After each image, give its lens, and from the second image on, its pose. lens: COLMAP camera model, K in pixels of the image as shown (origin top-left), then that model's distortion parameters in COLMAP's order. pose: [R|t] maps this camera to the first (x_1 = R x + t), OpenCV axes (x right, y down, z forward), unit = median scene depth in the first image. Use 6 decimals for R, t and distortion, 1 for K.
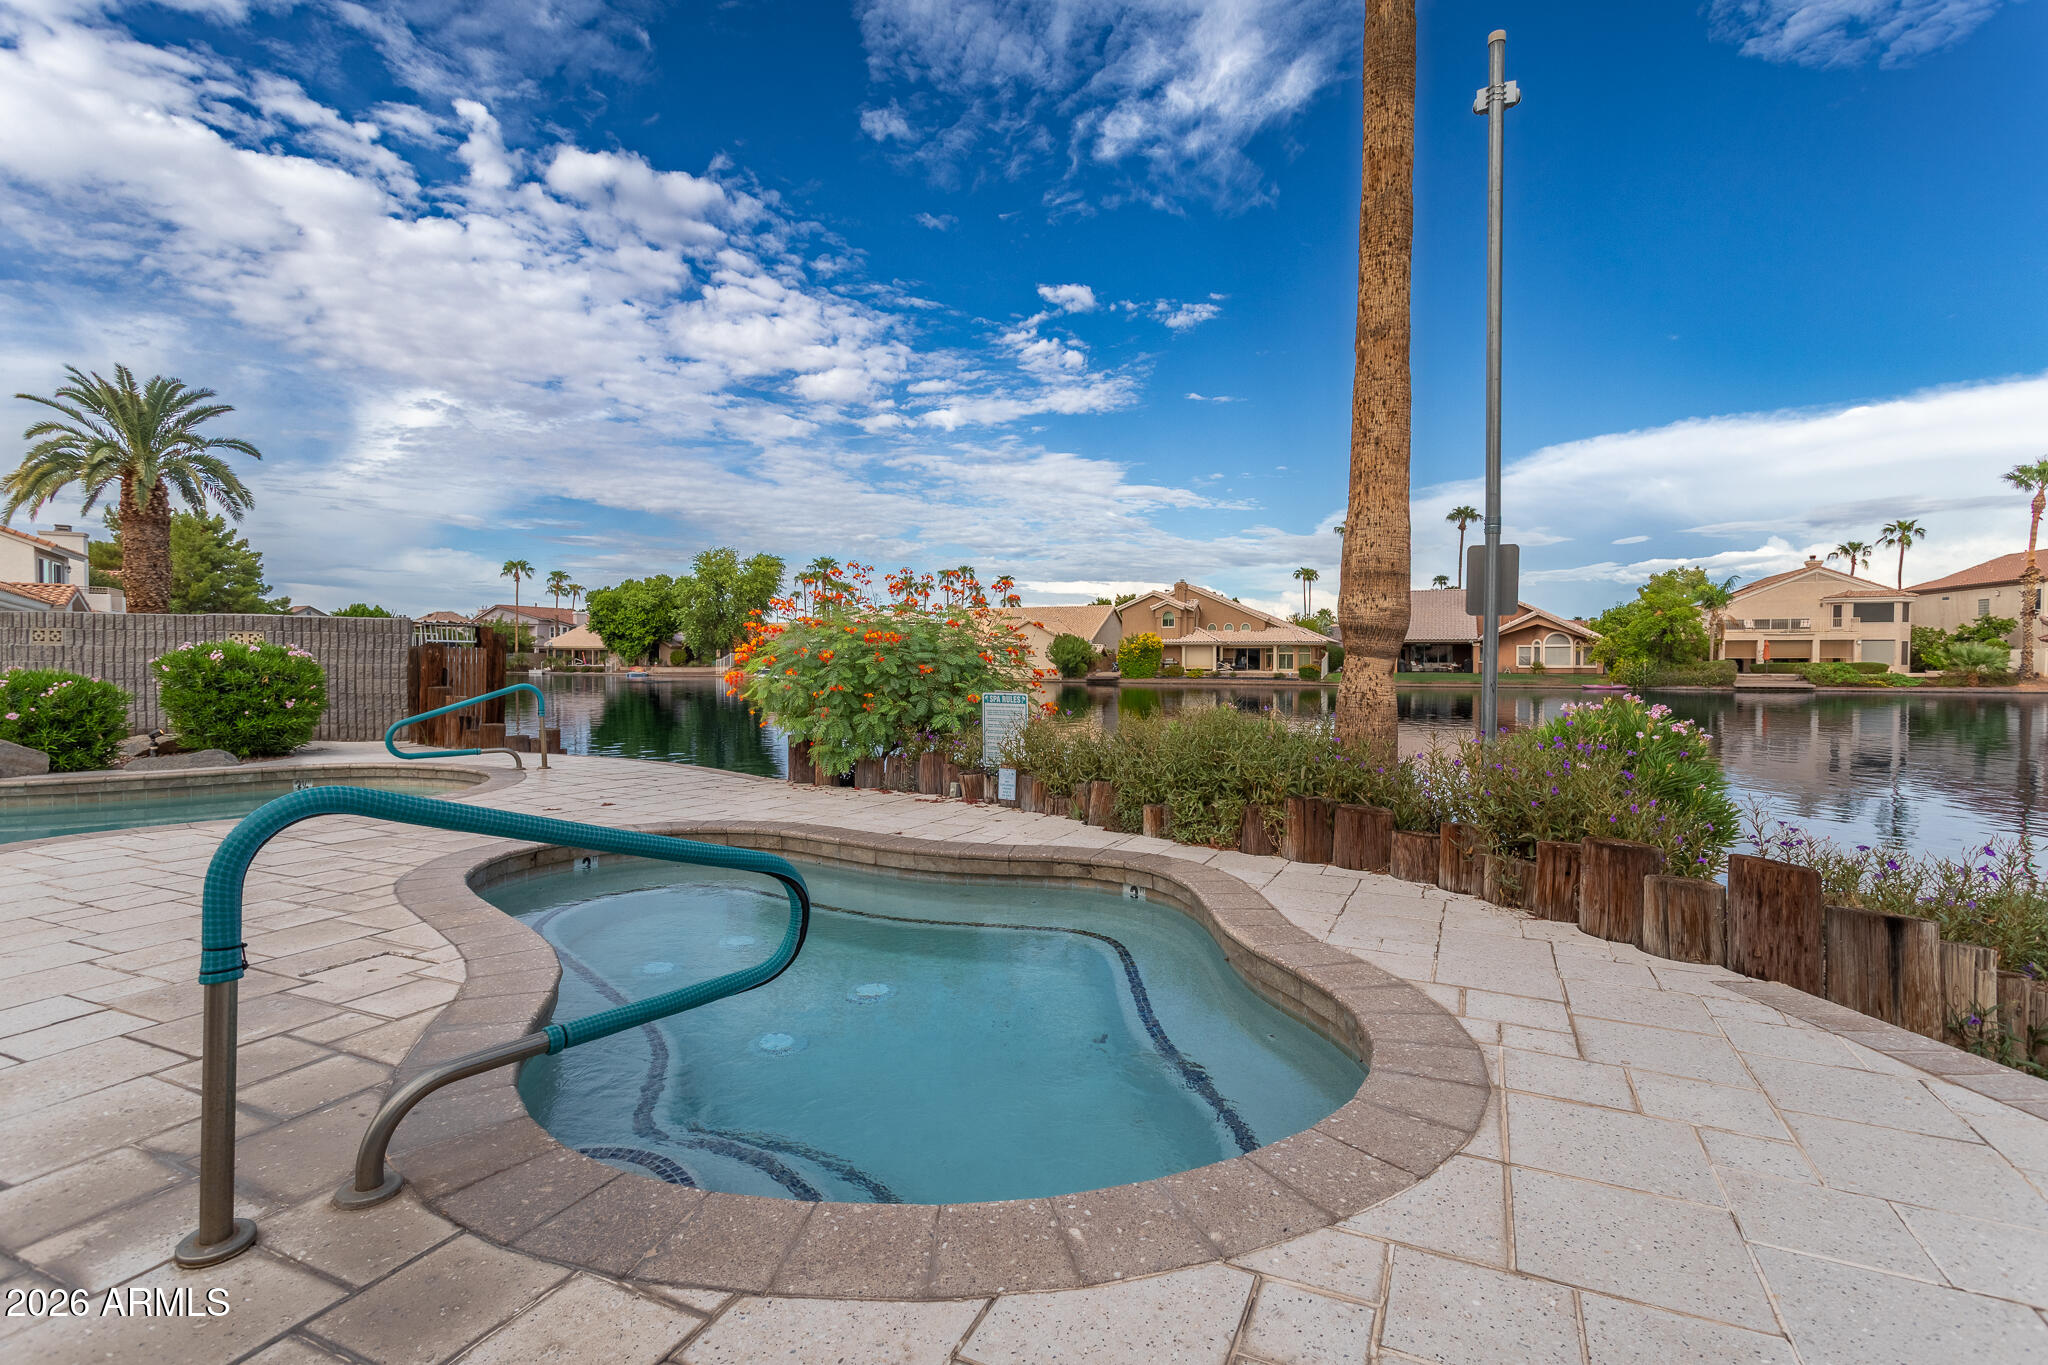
lens RADIAL K [[948.3, 0, 1024.0], [0, 948.3, 682.5], [0, 0, 1]] dist [-0.000783, -0.000103]
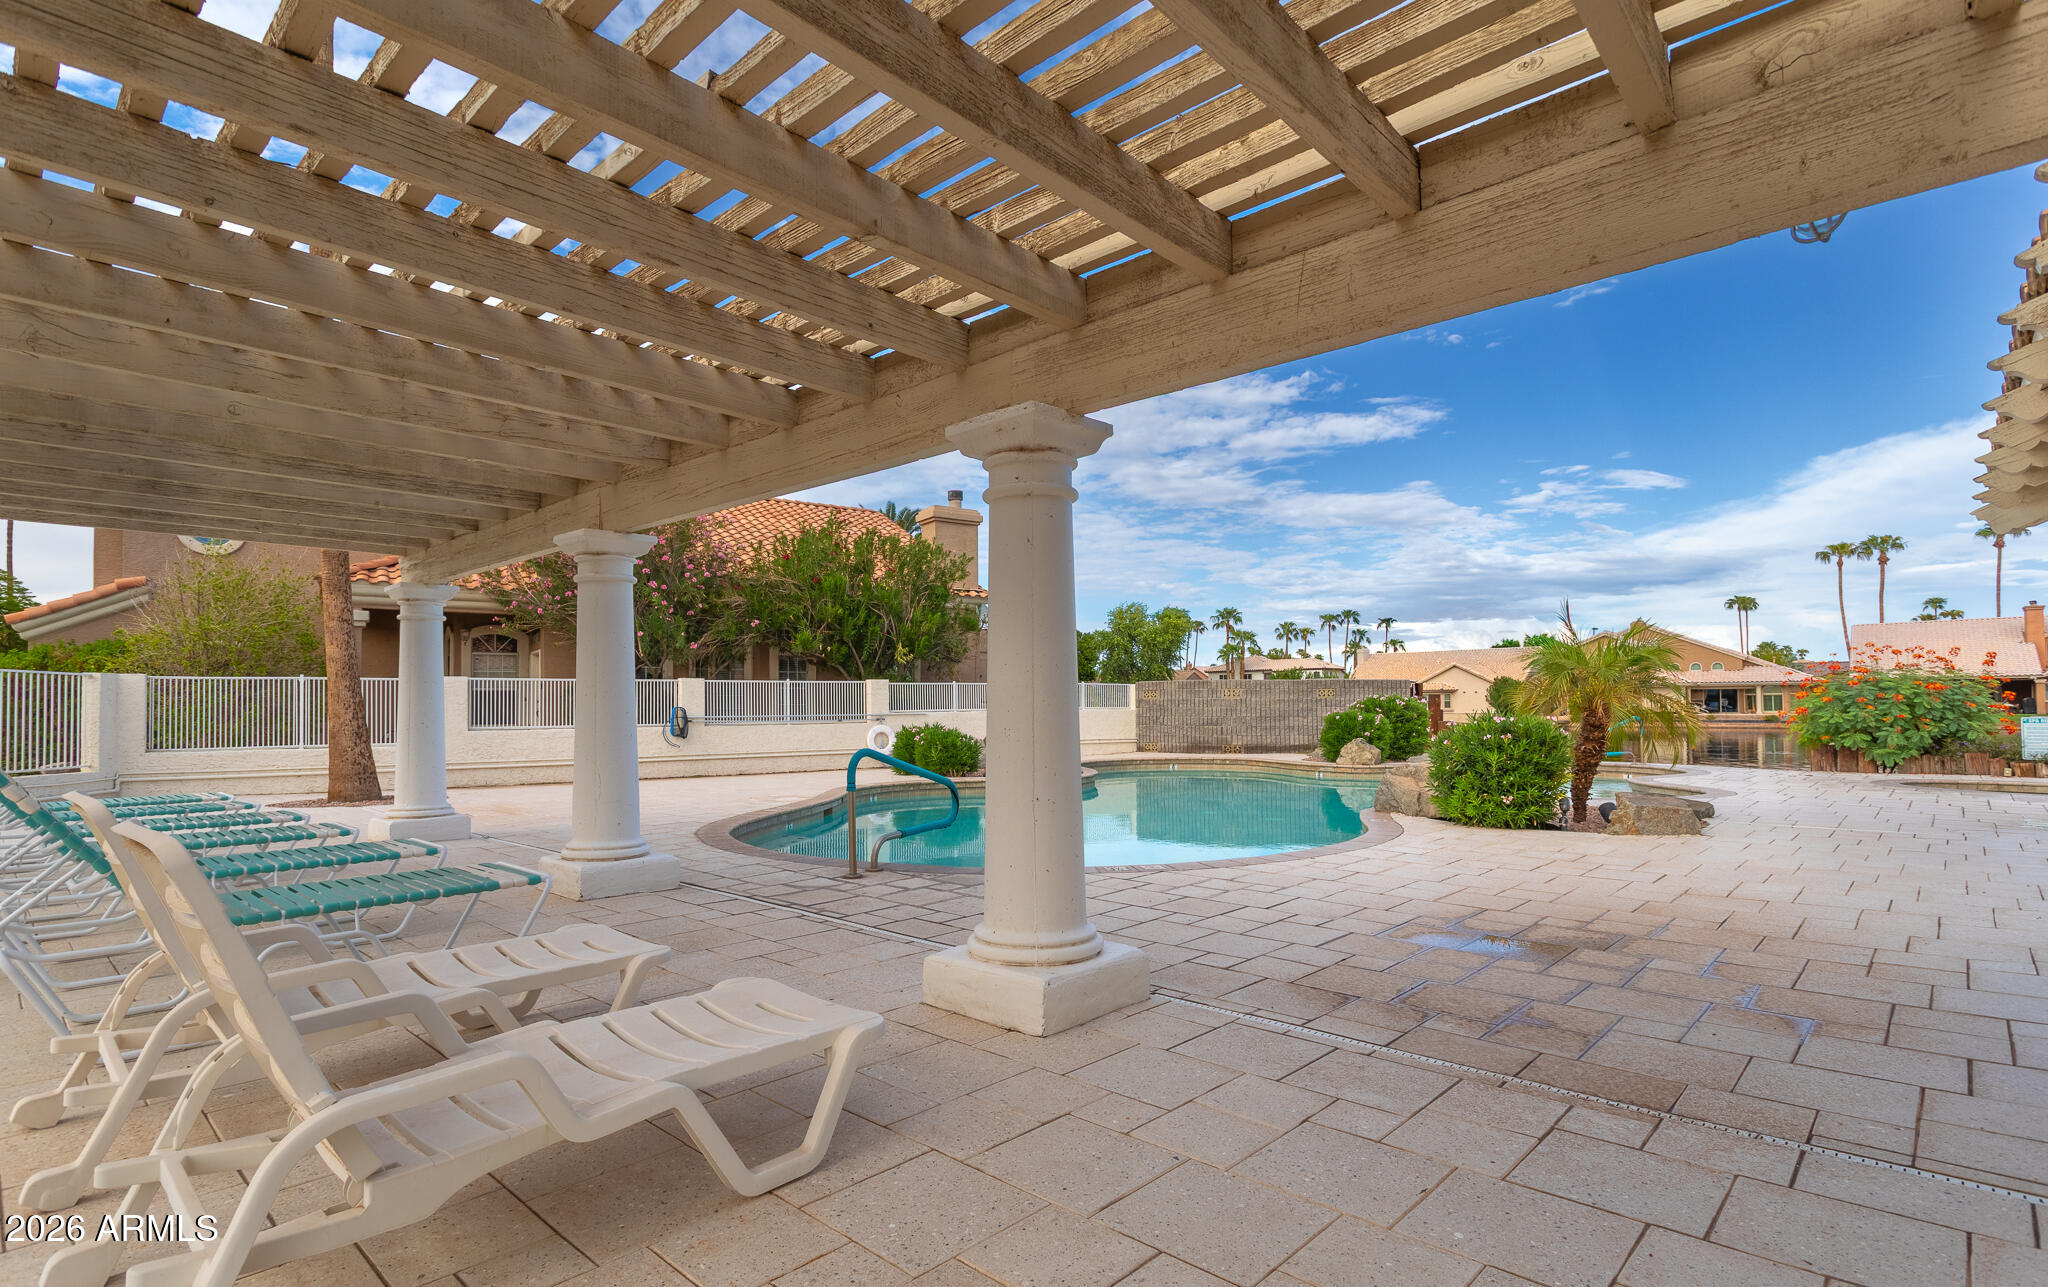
lens RADIAL K [[1003.4, 0, 1024.8], [0, 1003.4, 698.9], [0, 0, 1]] dist [-0.000207, 0.000063]
pose [[0.956295, -0.013019, -0.292113, -0.108012], [0.003613, 0.999458, -0.032714, 0.002626], [0.292380, 0.030228, 0.955824, -0.112021]]
